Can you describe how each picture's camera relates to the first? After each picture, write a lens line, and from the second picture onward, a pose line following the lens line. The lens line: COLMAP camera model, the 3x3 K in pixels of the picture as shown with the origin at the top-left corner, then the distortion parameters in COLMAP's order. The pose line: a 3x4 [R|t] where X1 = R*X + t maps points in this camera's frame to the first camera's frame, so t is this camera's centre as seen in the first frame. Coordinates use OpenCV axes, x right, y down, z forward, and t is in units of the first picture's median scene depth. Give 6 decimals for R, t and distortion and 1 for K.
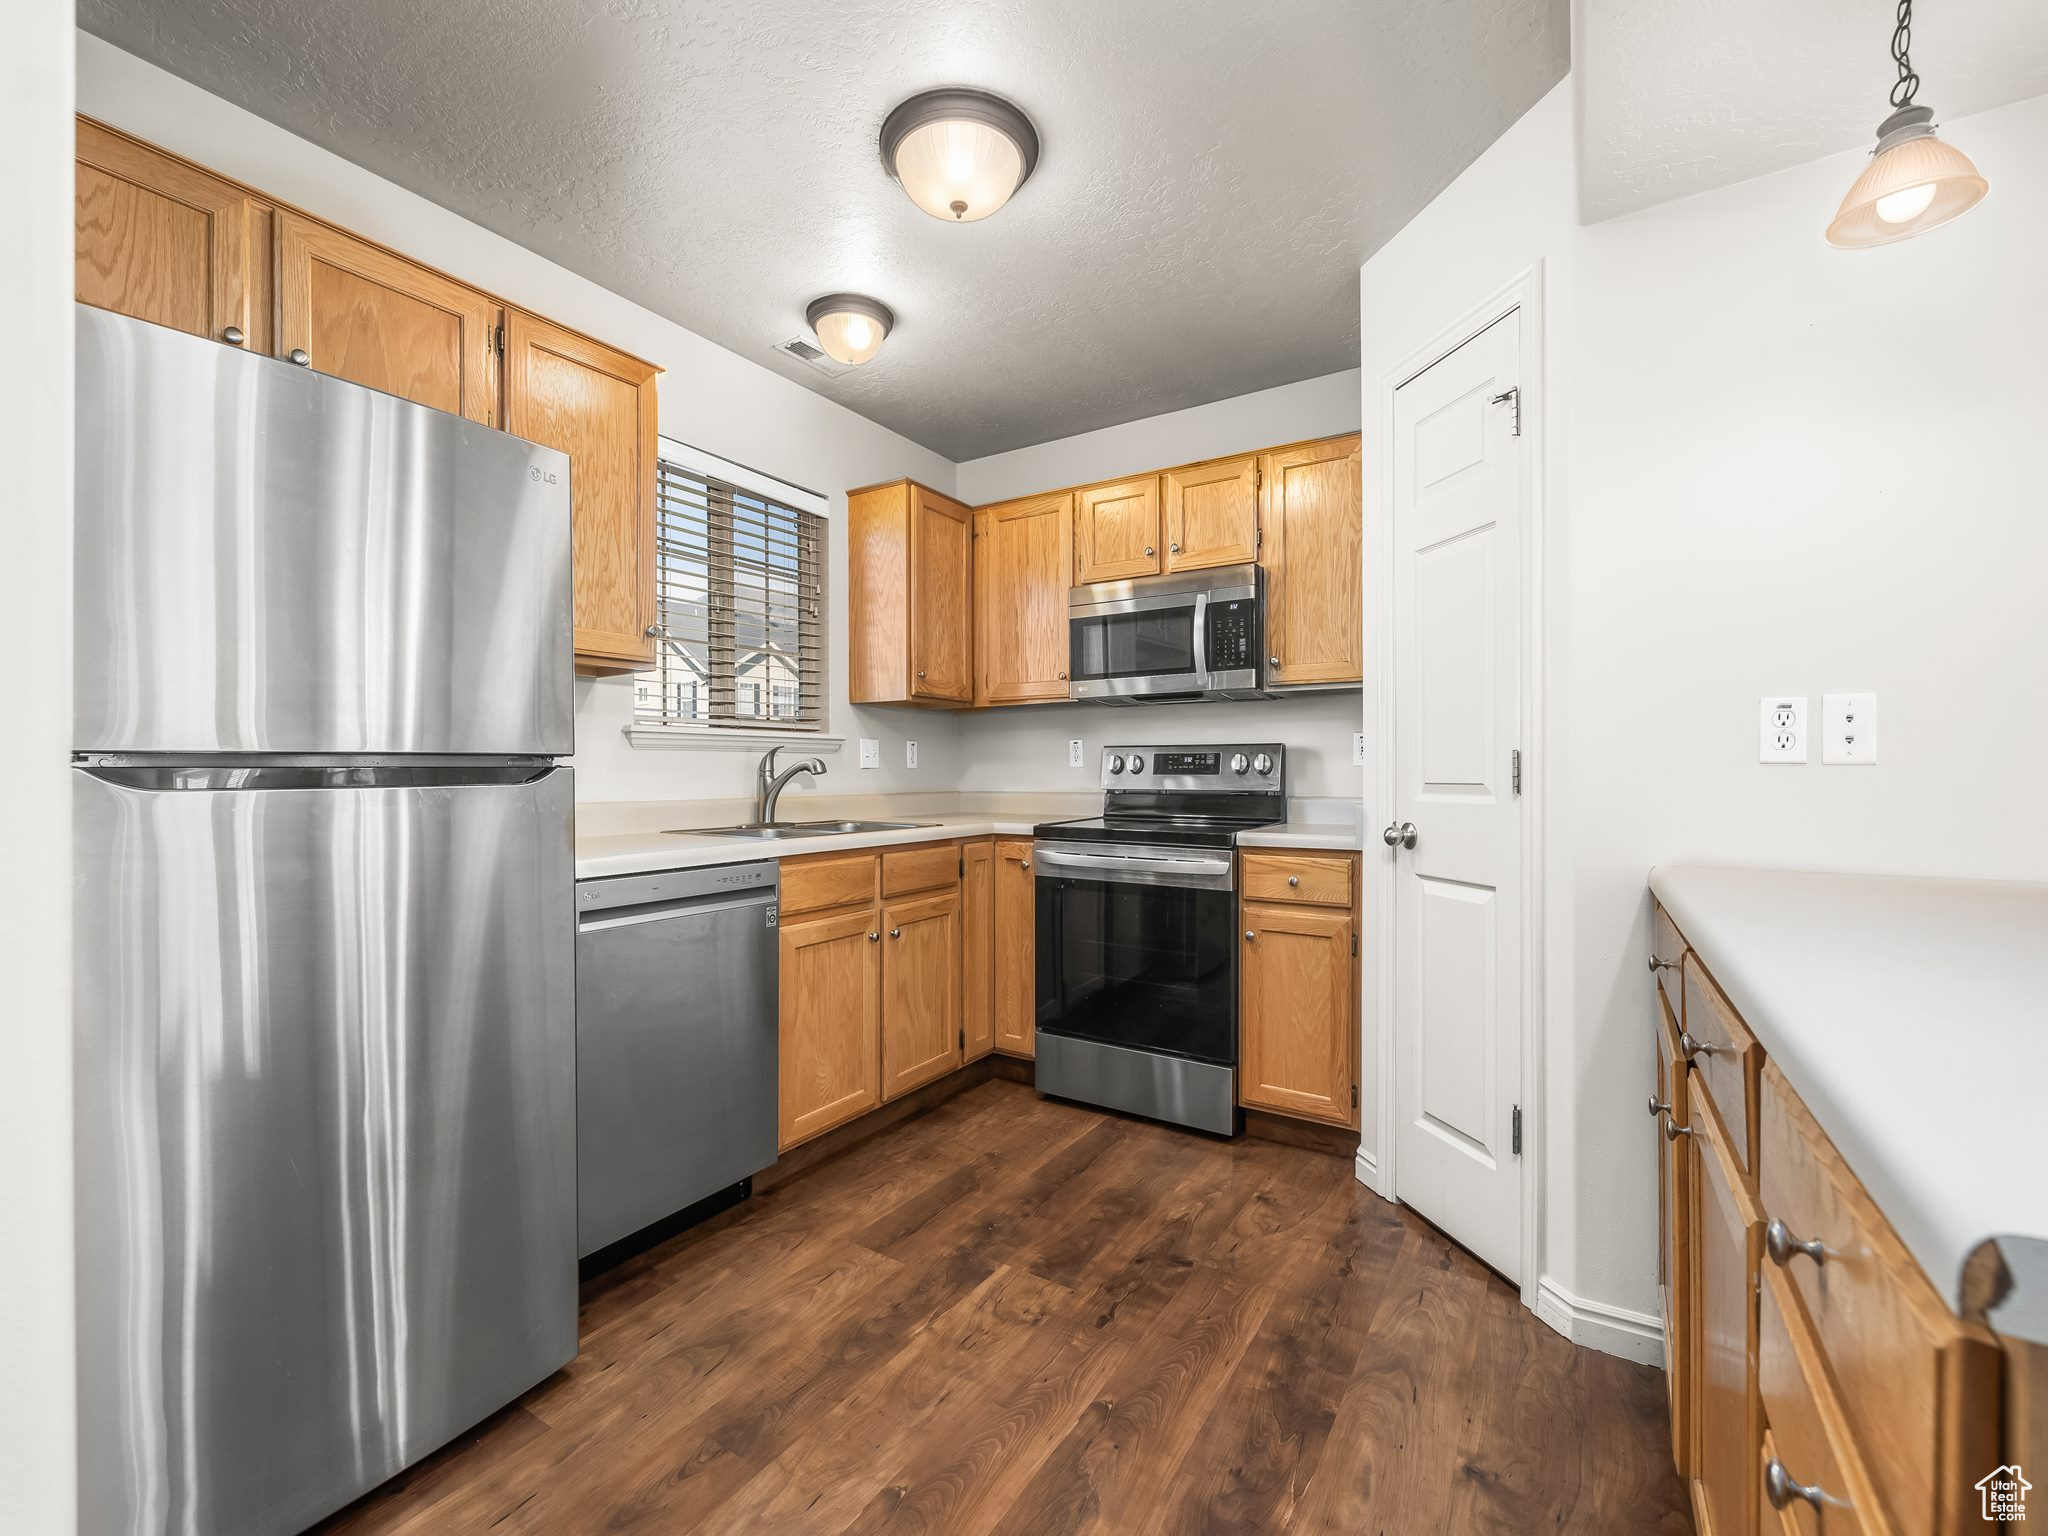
lens RADIAL K [[881.3, 0, 1024.0], [0, 881.3, 768.0], [0, 0, 1]] dist [-0.000471, 0.000272]
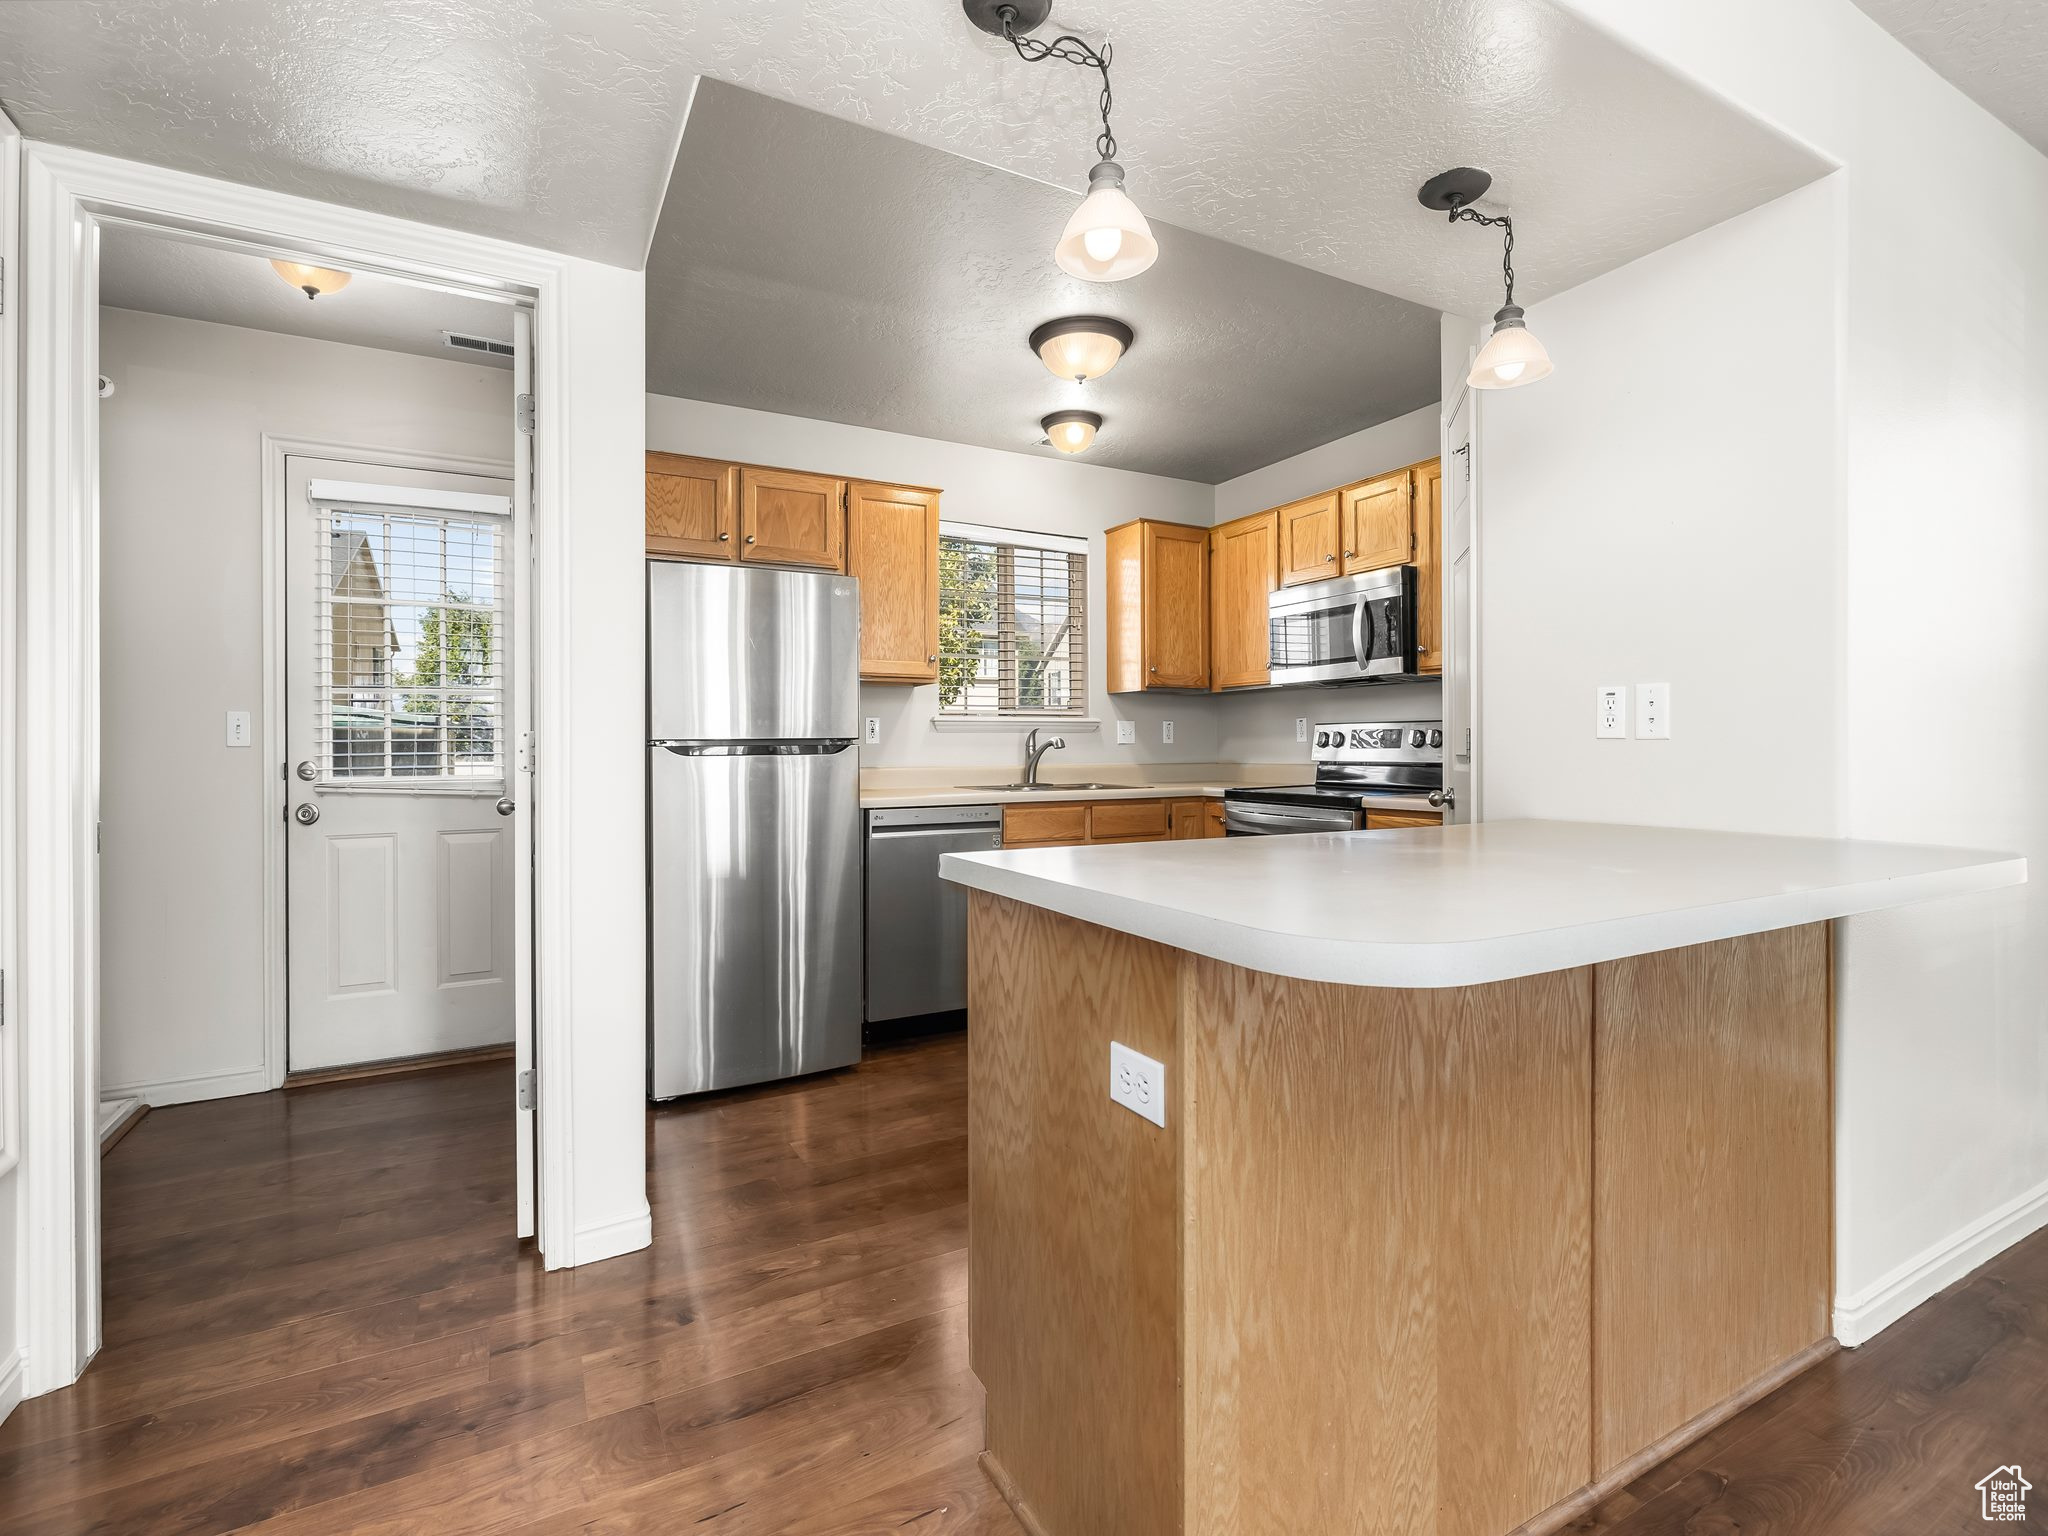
lens RADIAL K [[946.3, 0, 1019.4], [0, 946.3, 740.4], [0, 0, 1]] dist [-0.000224, -0.000136]
pose [[0.872156, -0.005823, -0.489194, 0.414645], [0.005405, 0.999983, -0.002266, -0.002482], [0.489198, -0.000667, 0.872172, -0.313338]]
